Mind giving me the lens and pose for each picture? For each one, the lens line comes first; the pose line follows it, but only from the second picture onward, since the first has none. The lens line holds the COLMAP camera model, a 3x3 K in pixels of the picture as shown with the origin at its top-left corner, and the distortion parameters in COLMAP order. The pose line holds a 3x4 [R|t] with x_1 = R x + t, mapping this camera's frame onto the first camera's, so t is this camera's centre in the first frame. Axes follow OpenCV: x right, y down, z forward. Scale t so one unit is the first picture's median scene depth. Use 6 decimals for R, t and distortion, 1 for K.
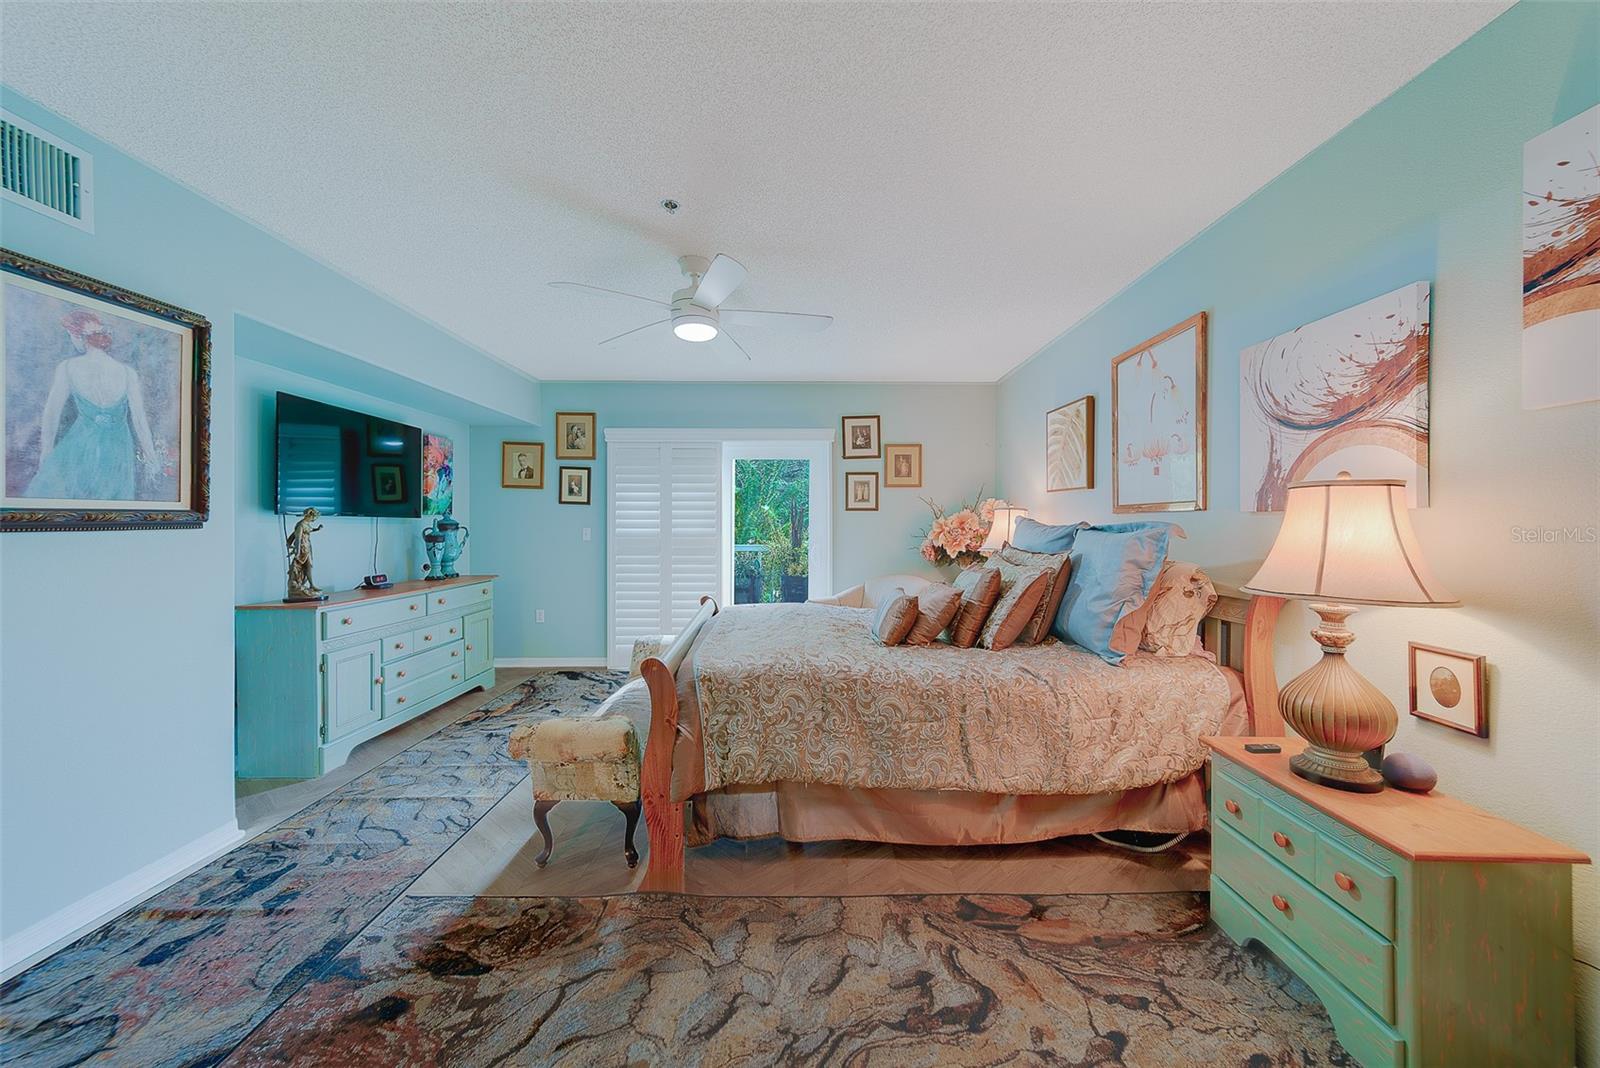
lens RADIAL K [[561.3, 0, 801.1], [0, 561.3, 523.6], [0, 0, 1]] dist [0.005653, -0.000142]
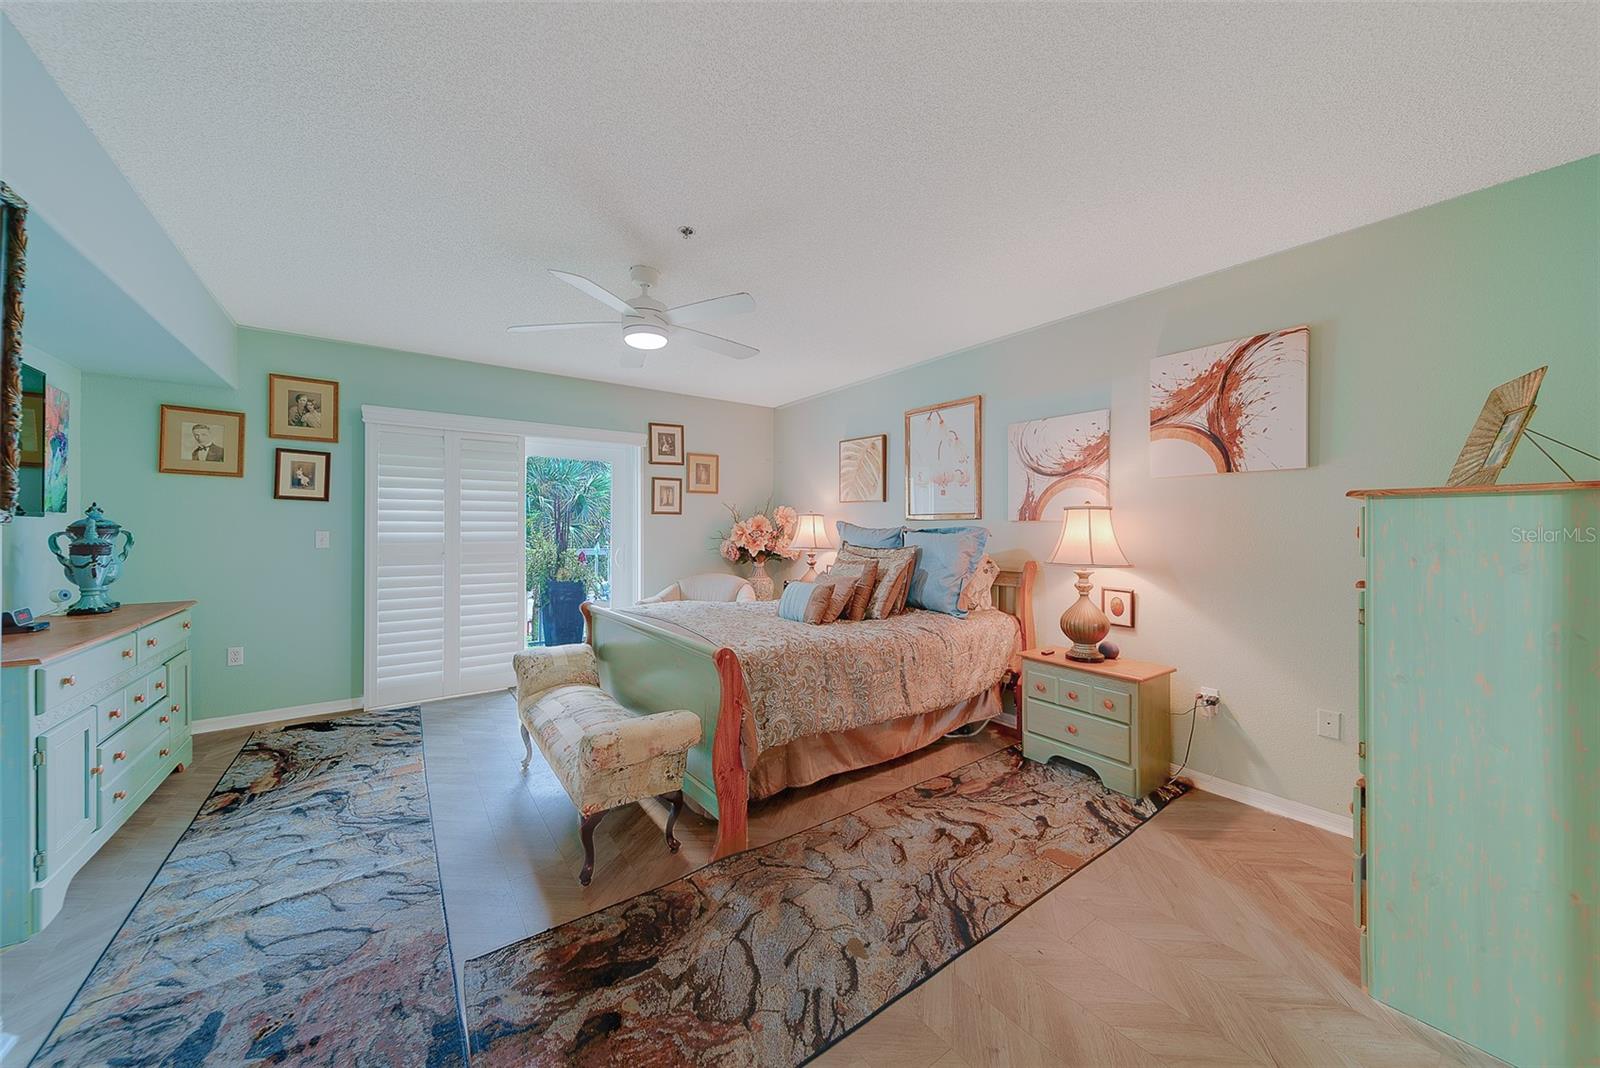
lens RADIAL K [[561.3, 0, 801.1], [0, 561.3, 523.6], [0, 0, 1]] dist [0.005653, -0.000142]
pose [[0.810593, 0.004816, 0.585590, -0.755611], [-0.002564, 0.999986, -0.004675, -0.003409], [-0.585604, 0.002289, 0.810594, 0.004225]]
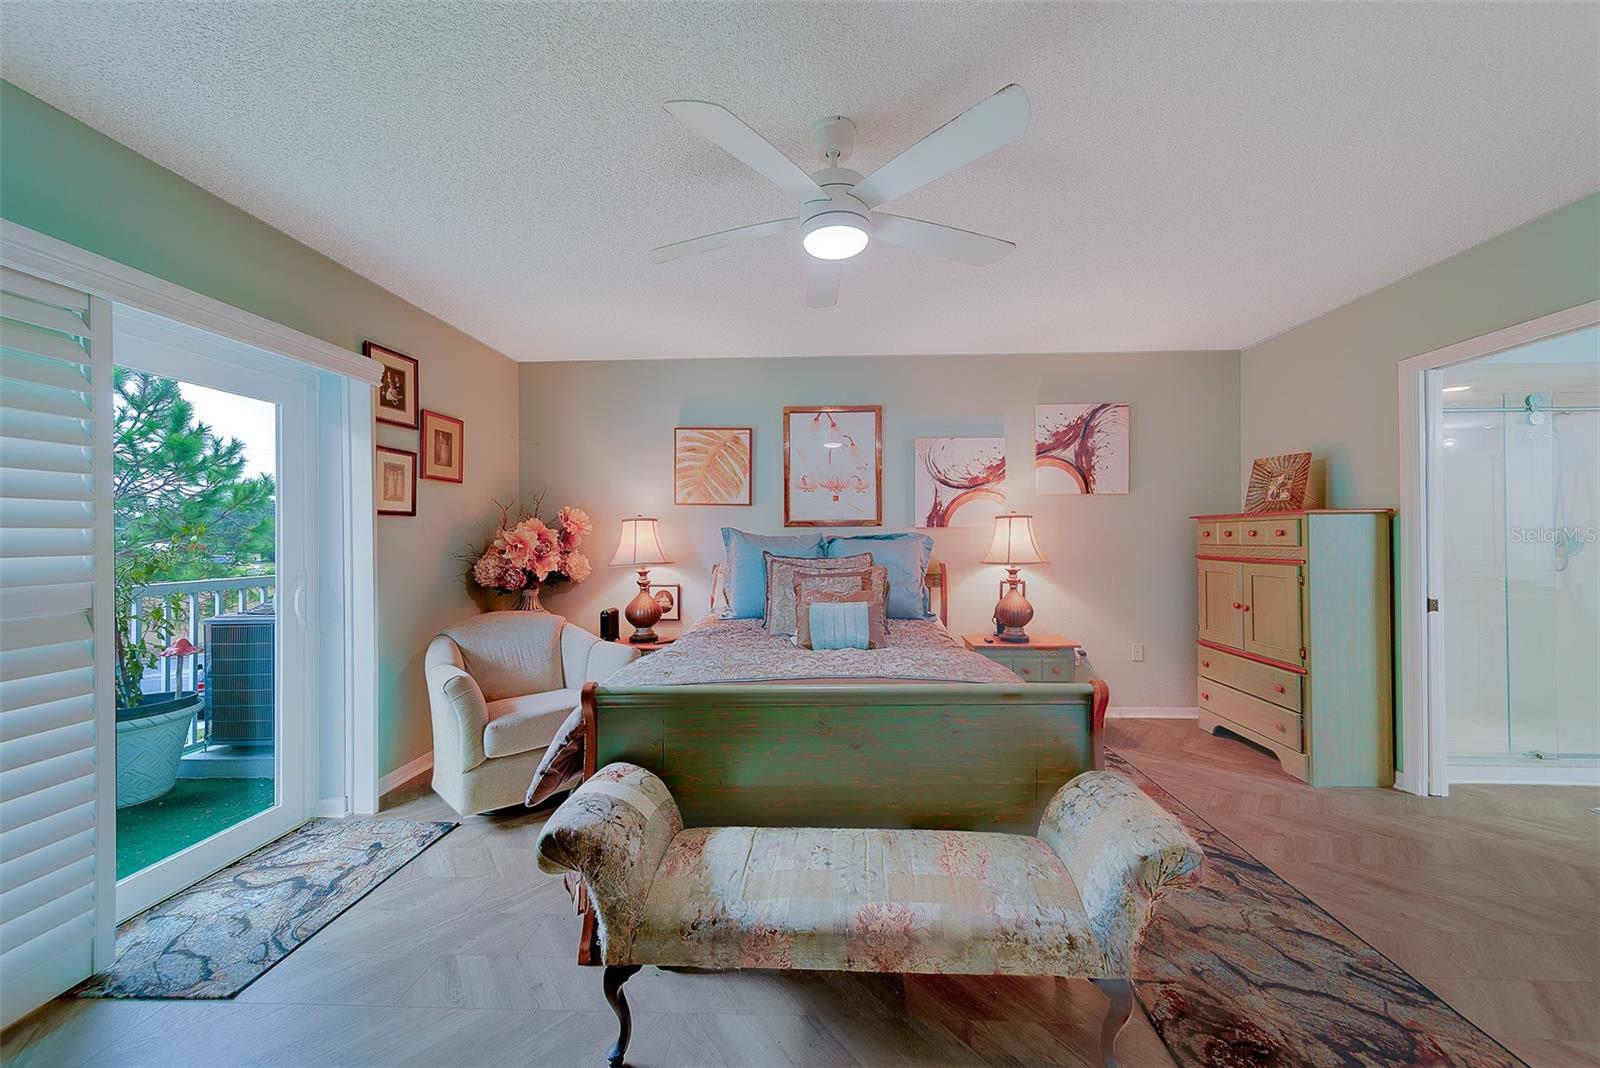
lens RADIAL K [[569.6, 0, 810.9], [0, 569.6, 531.2], [0, 0, 1]] dist [0.005893, 0.000009]
pose [[0.042123, 0.002074, 0.999110, -1.153695], [0.006084, 0.999979, -0.002333, -0.006606], [-0.999094, 0.006176, 0.042109, 1.359485]]
